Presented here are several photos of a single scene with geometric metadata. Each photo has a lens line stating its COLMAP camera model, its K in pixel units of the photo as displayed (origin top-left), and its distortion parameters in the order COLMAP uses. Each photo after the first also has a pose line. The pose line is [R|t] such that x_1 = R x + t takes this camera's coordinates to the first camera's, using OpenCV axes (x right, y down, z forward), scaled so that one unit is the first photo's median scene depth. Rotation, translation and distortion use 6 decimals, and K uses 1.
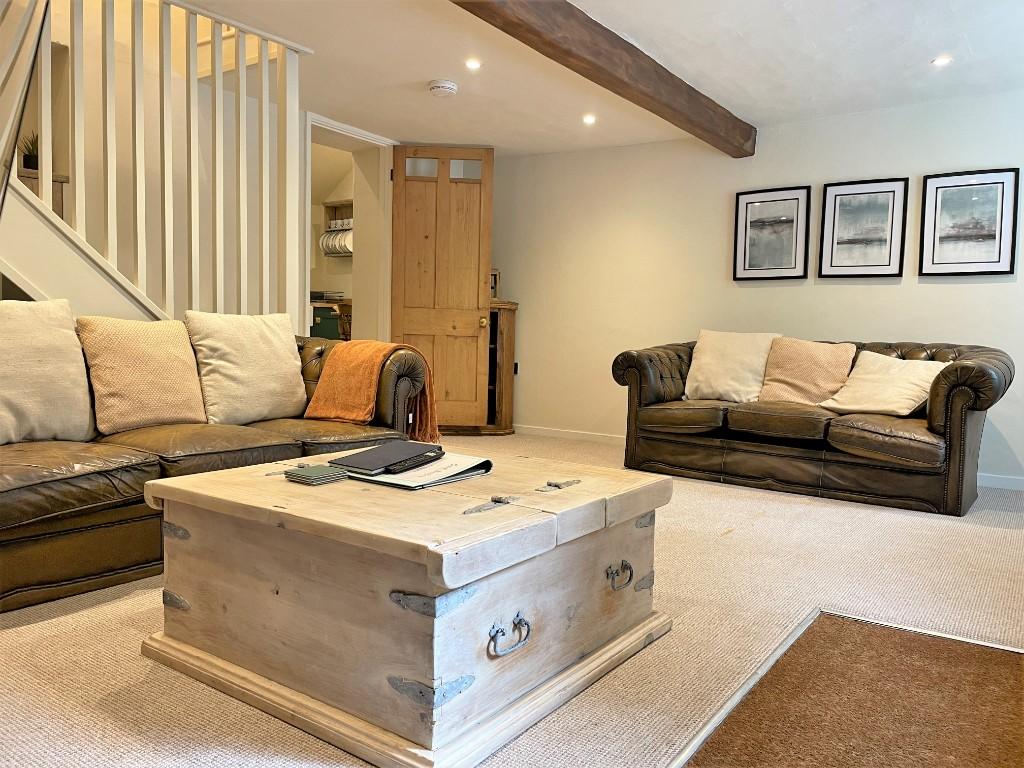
lens RADIAL K [[767.4, 0, 505.1], [0, 767.4, 379.6], [0, 0, 1]] dist [0.066564, -0.064637]
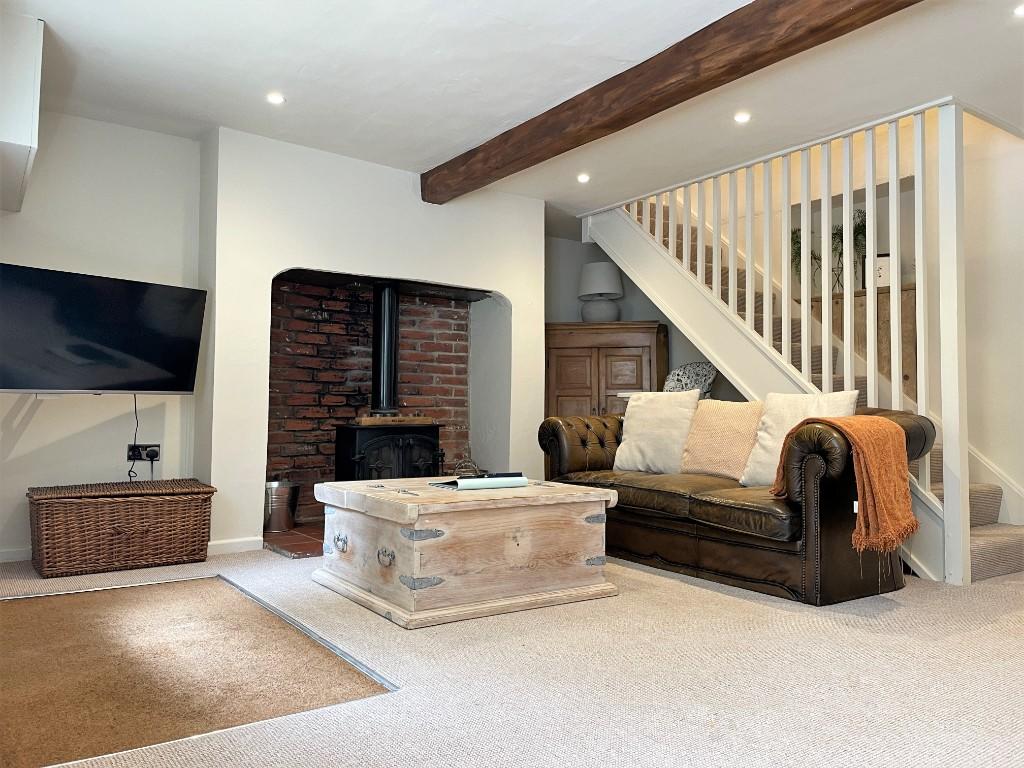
lens RADIAL K [[767.4, 0, 508.9], [0, 767.4, 381.6], [0, 0, 1]] dist [0.066564, -0.064637]
pose [[-0.321694, -0.057936, -0.945069, 1.073965], [-0.080627, 0.996177, -0.033624, -0.037309], [0.943405, 0.065381, -0.325135, 1.209534]]
